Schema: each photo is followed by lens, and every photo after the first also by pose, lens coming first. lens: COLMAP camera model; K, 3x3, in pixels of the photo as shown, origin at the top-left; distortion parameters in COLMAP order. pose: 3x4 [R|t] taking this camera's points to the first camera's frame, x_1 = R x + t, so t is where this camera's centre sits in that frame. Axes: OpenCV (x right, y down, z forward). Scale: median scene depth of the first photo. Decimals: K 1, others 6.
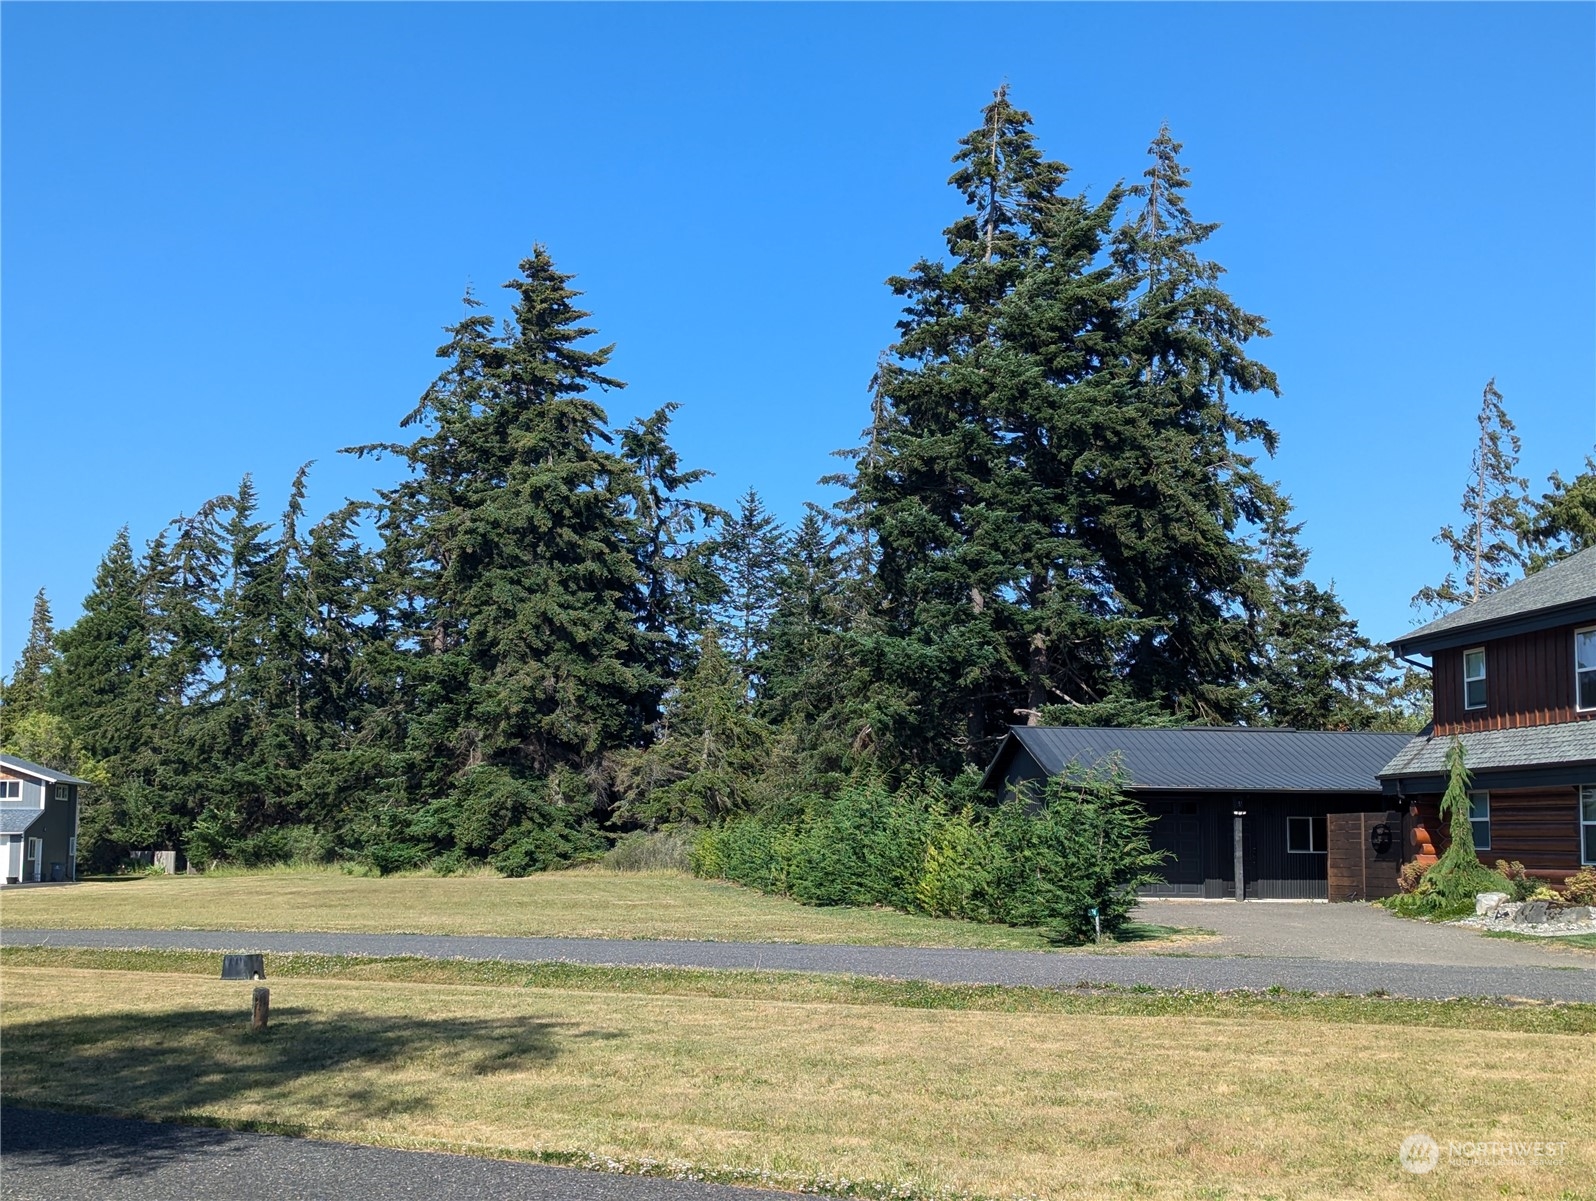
lens RADIAL K [[2199.6, 0, 815.8], [0, 2199.6, 609.2], [0, 0, 1]] dist [0.161996, -0.594823]
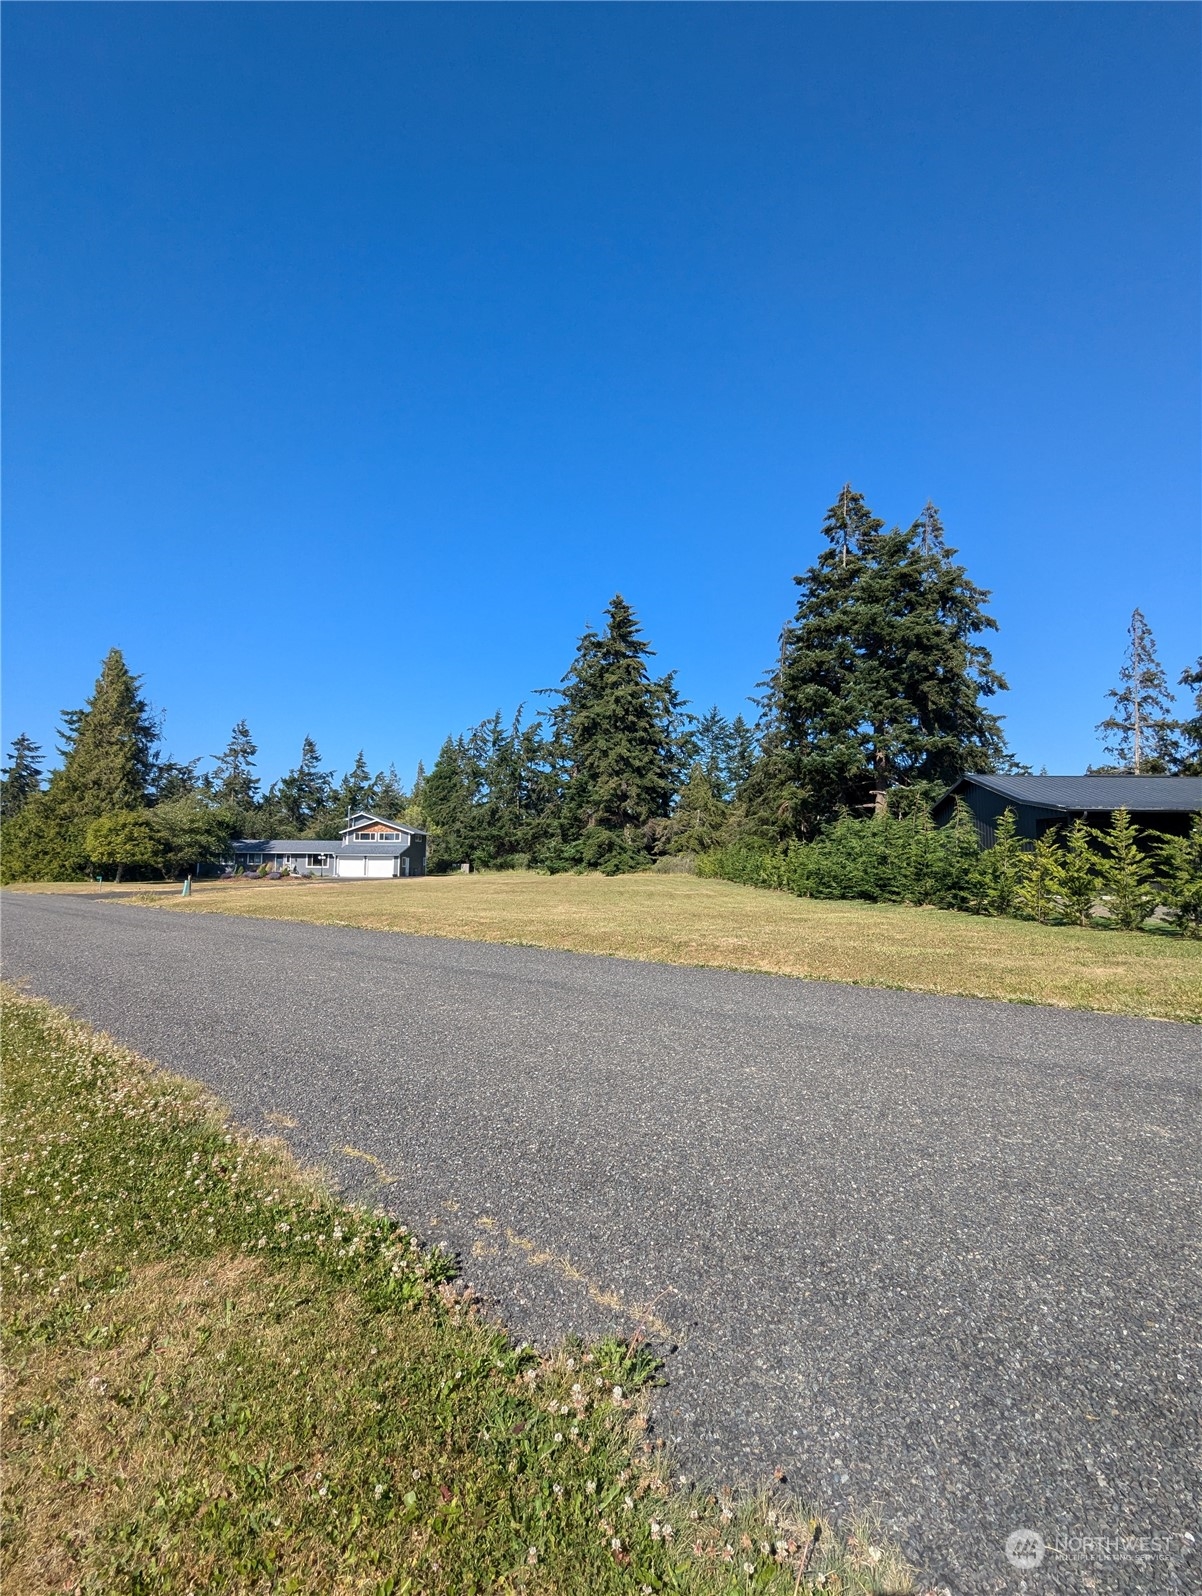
lens RADIAL K [[752.0, 0, 601.0], [0, 752.0, 798.0], [0, 0, 1]] dist [-0.003462, -0.000225]
pose [[0.990244, -0.009169, -0.139043, -0.041705], [0.011658, 0.999786, 0.017095, 0.031511], [0.138857, -0.018550, 0.990139, 0.267803]]
